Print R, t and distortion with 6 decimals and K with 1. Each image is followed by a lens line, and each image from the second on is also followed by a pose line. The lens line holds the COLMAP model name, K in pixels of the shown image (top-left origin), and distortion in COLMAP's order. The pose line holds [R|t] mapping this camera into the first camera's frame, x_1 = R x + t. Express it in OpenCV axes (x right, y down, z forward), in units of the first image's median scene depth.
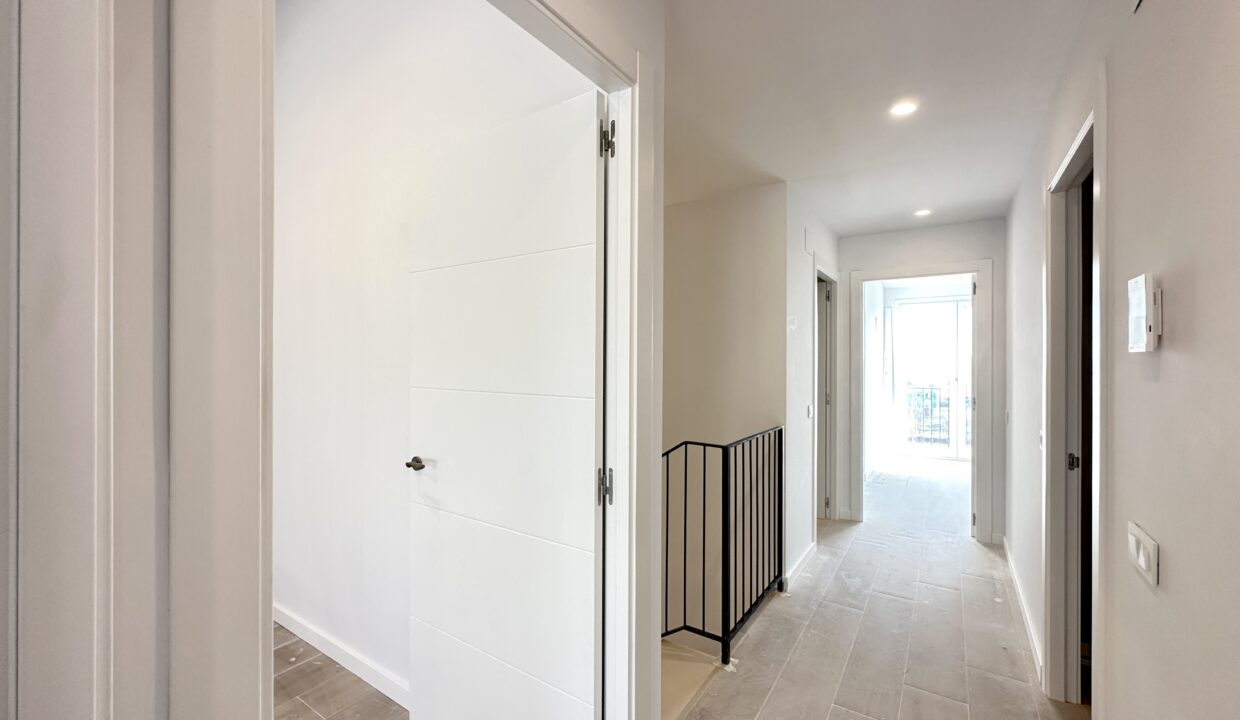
lens RADIAL K [[492.9, 0, 618.7], [0, 492.9, 361.5], [0, 0, 1]] dist [-0.002092, 0.000011]
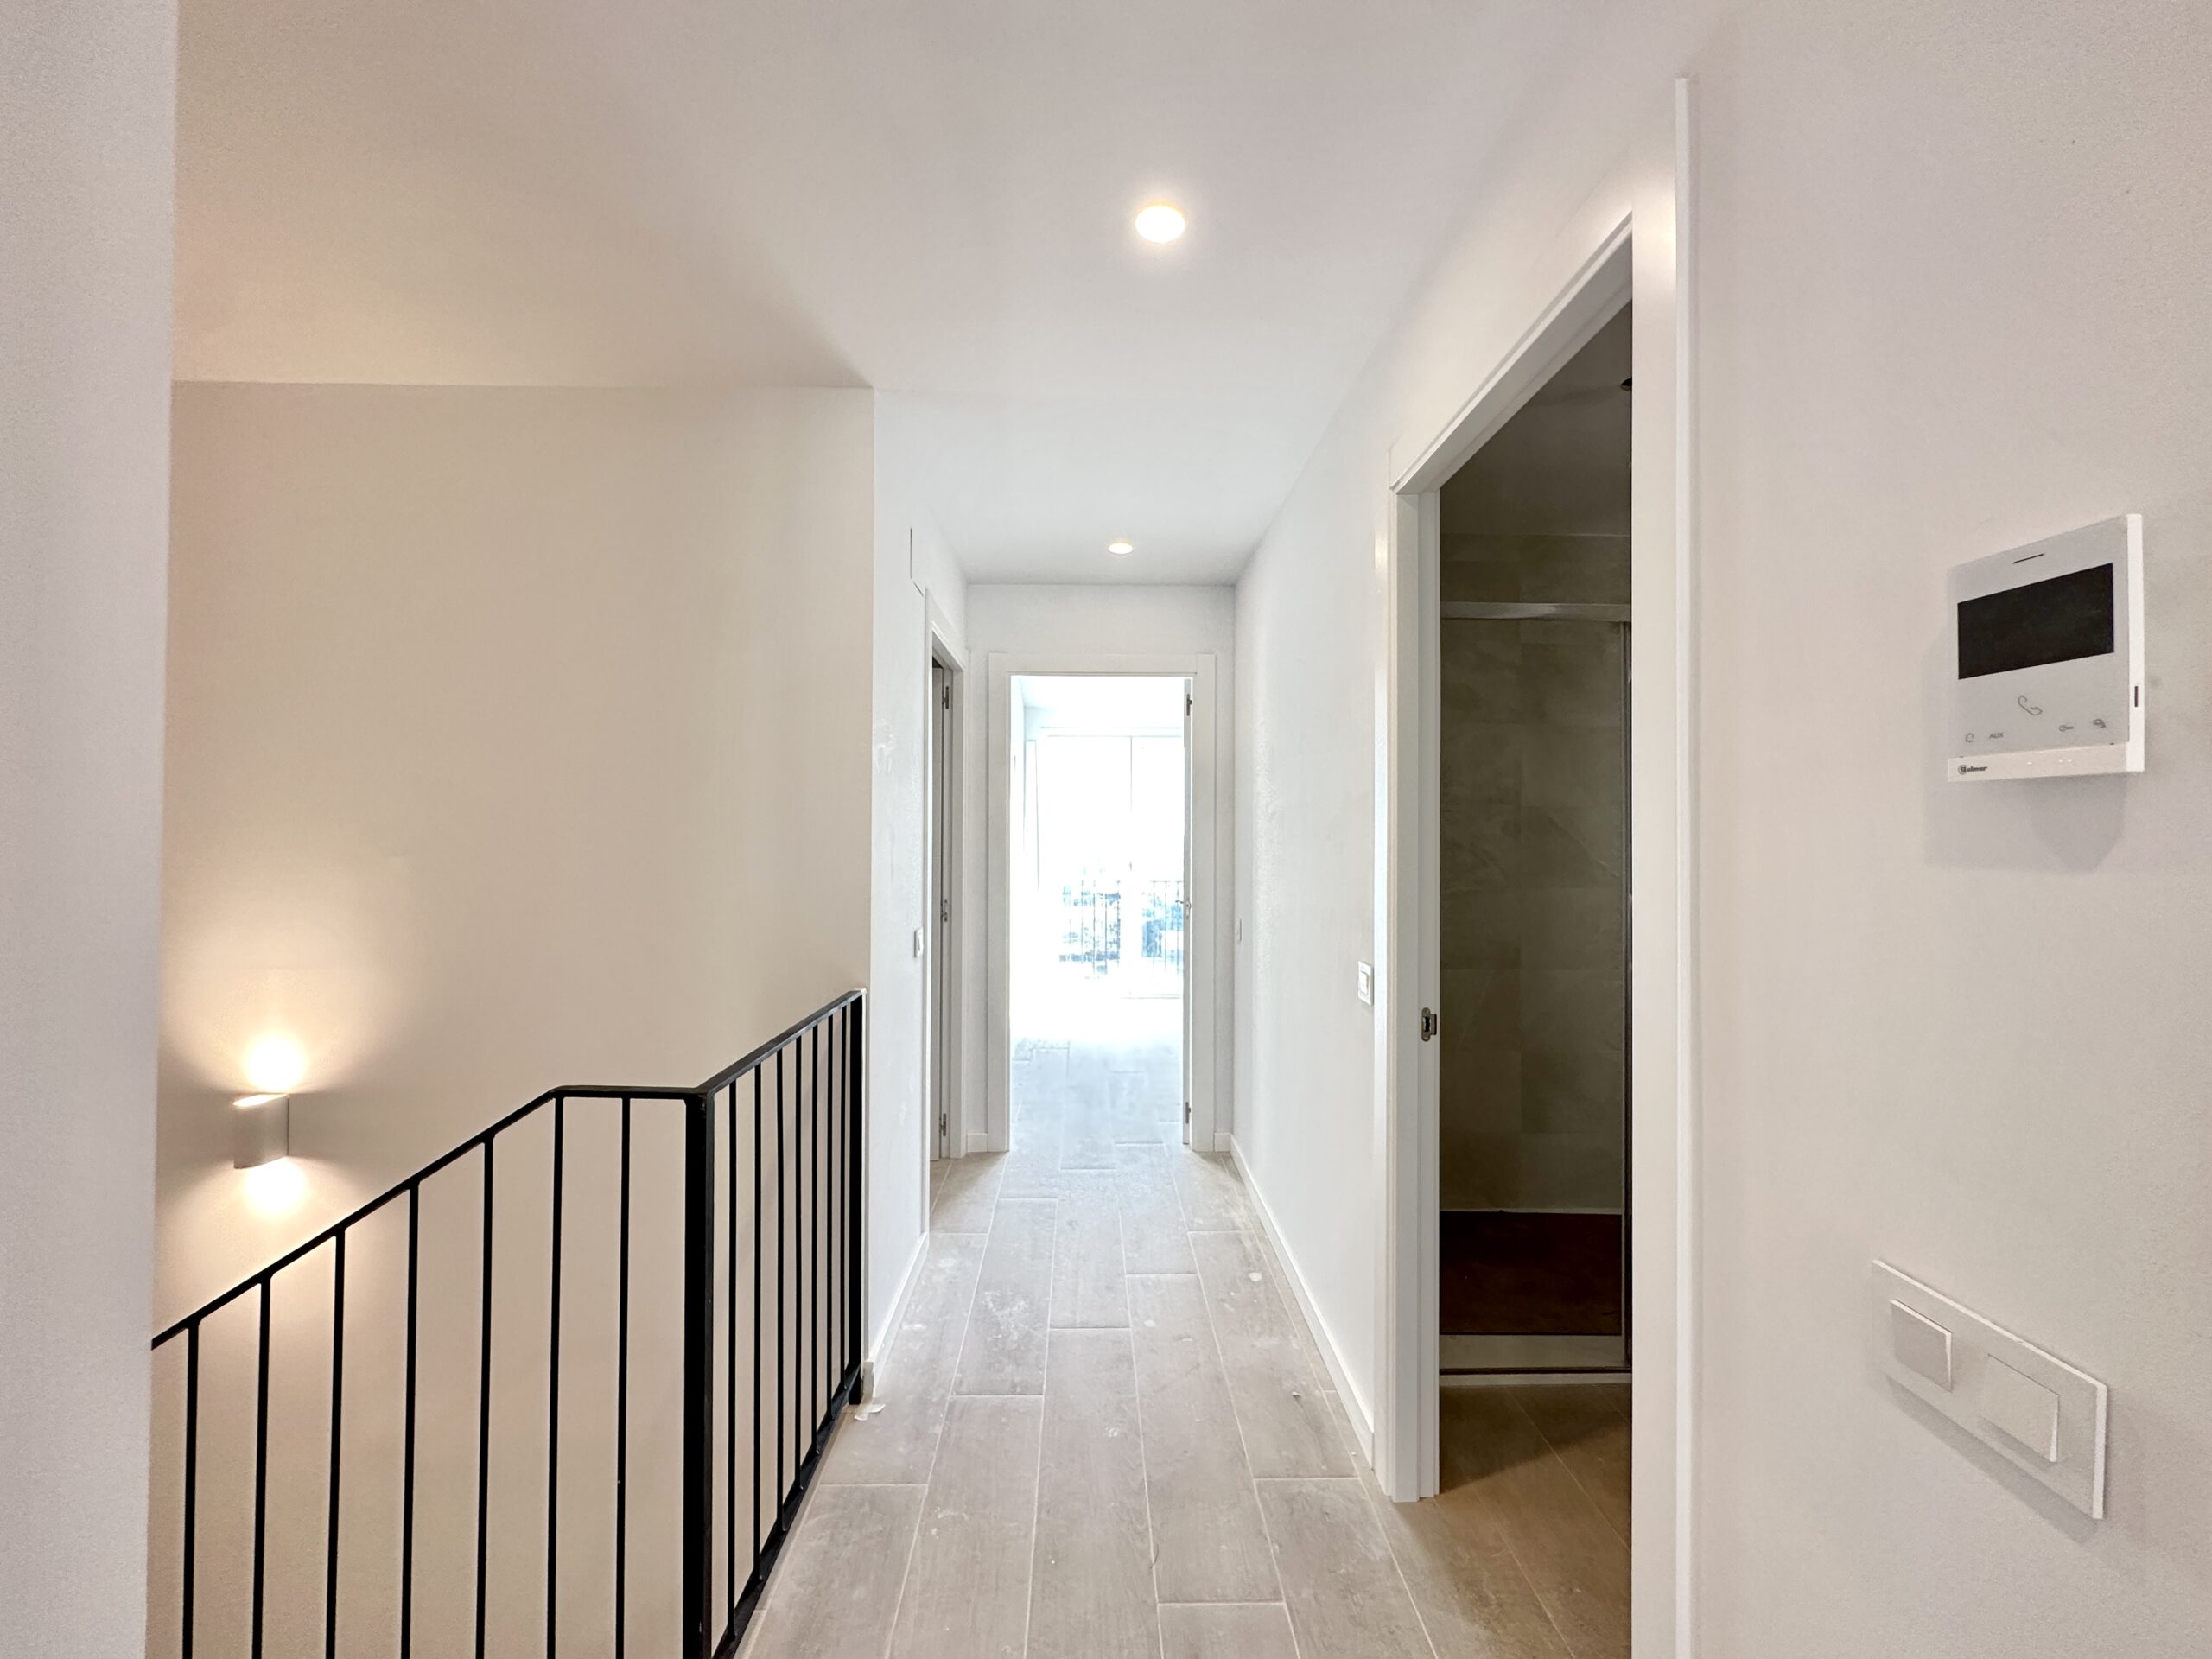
lens RADIAL K [[880.5, 0, 1103.9], [0, 880.5, 829.7], [0, 0, 1]] dist [-0.003888, 0.001107]
pose [[0.818448, 0.005932, 0.574550, 0.078513], [-0.000876, 0.999958, -0.009077, 0.006523], [-0.574580, 0.006926, 0.818419, 0.290885]]
